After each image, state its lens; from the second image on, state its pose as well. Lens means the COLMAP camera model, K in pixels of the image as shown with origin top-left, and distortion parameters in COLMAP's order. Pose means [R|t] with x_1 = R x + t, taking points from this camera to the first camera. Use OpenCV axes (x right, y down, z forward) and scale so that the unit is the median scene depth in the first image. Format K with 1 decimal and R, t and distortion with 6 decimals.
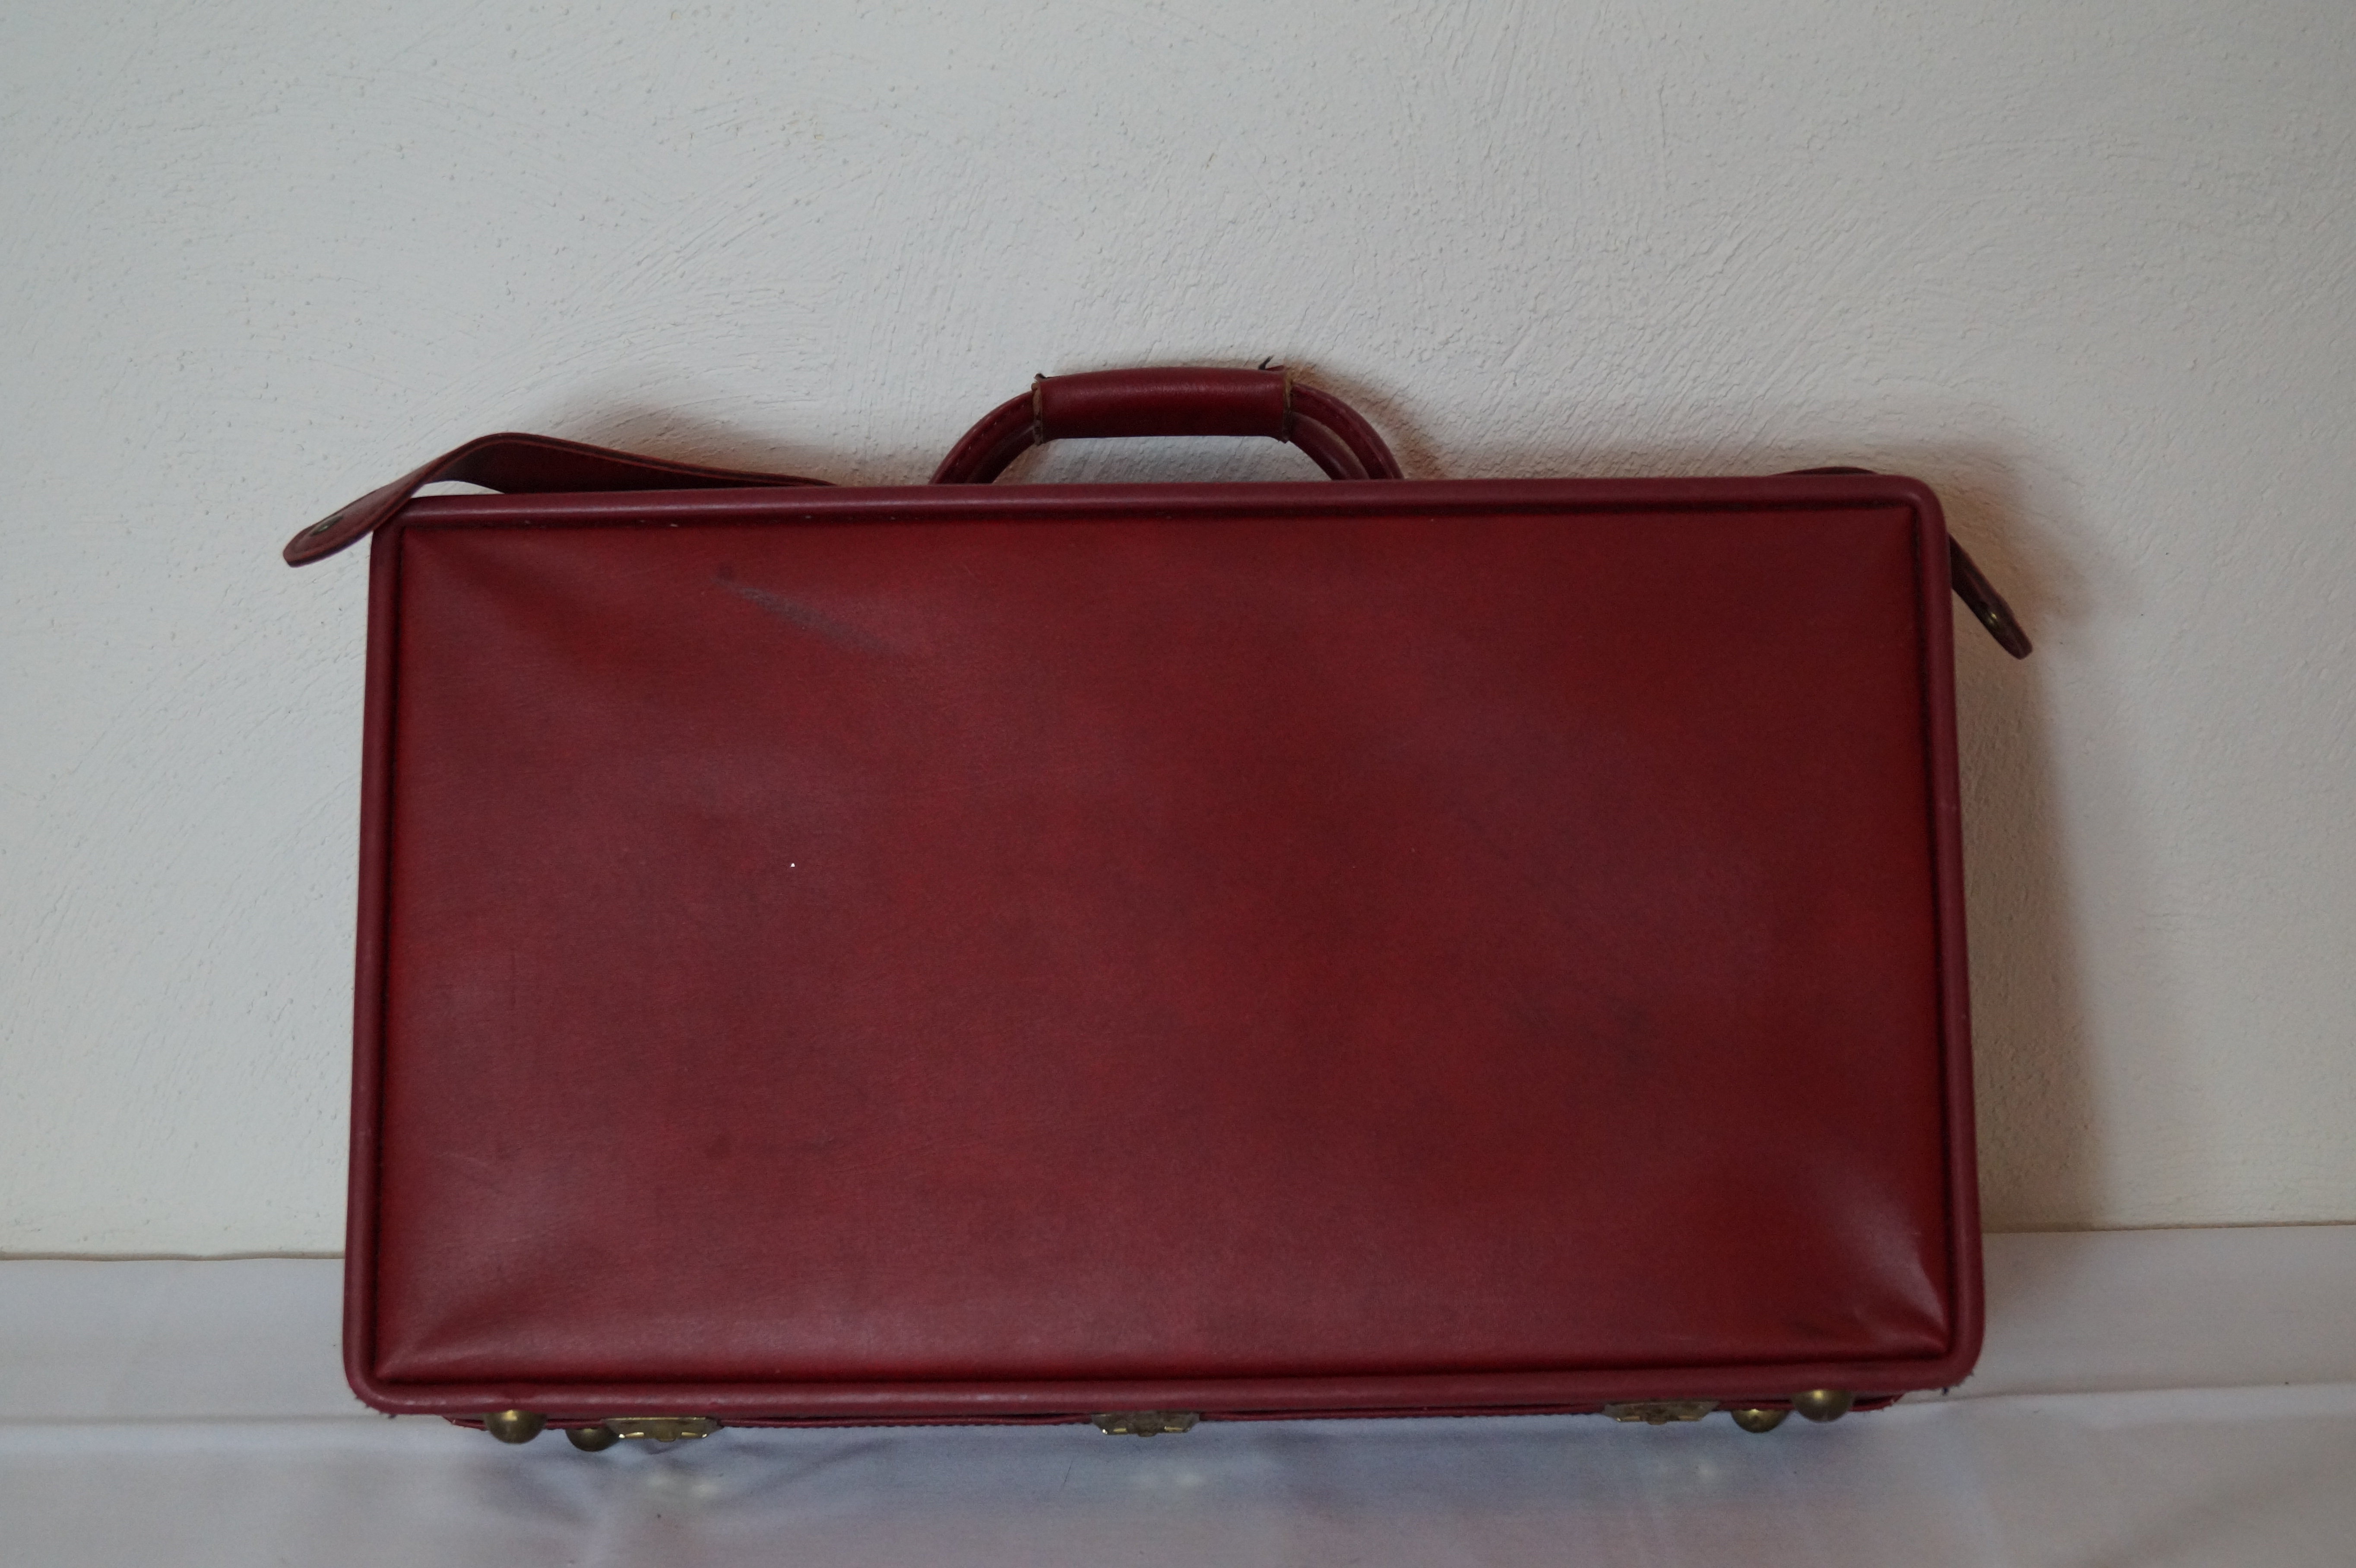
lens RADIAL K [[3531.4, 0, 1184.2], [0, 3531.4, 782.2], [0, 0, 1]] dist [0.041750, 0.000000]
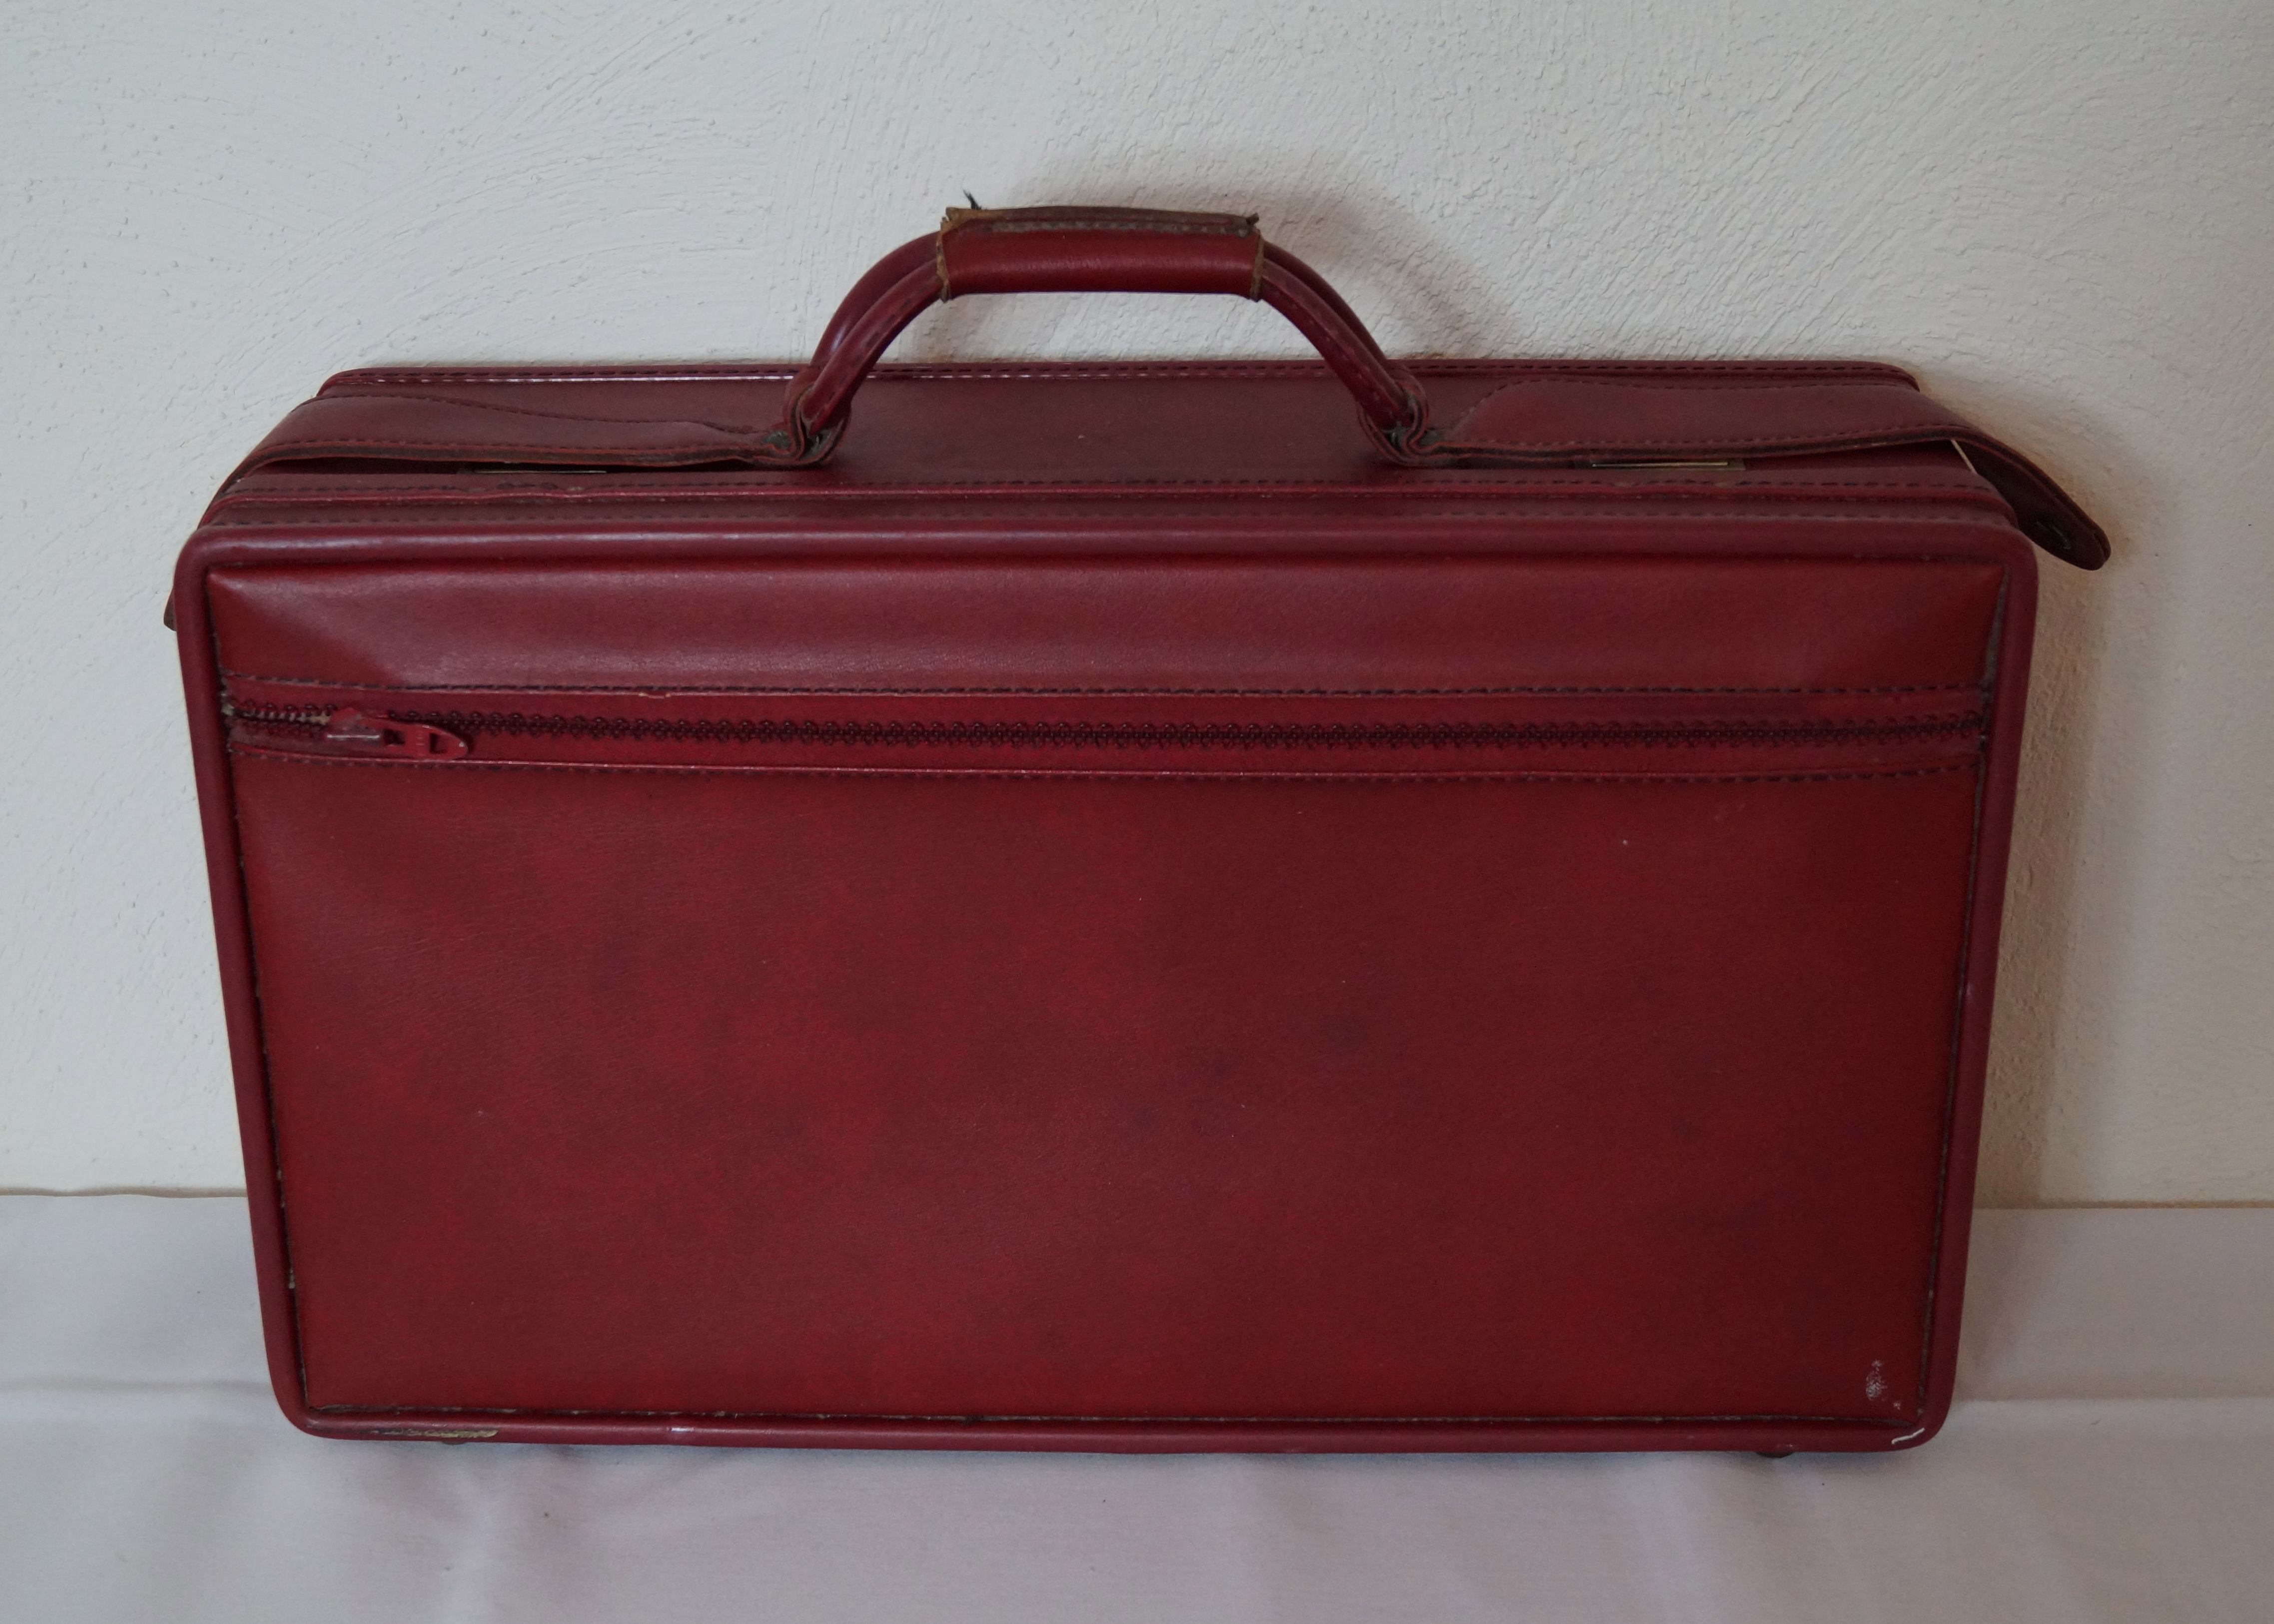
lens RADIAL K [[2975.4, 0, 1123.3], [0, 2975.4, 801.5], [0, 0, 1]] dist [-0.009328, 0.000000]
pose [[0.999423, 0.023695, -0.024337, 0.009423], [-0.021949, 0.997330, 0.069647, -0.024370], [0.025922, -0.069072, 0.997275, 0.253812]]
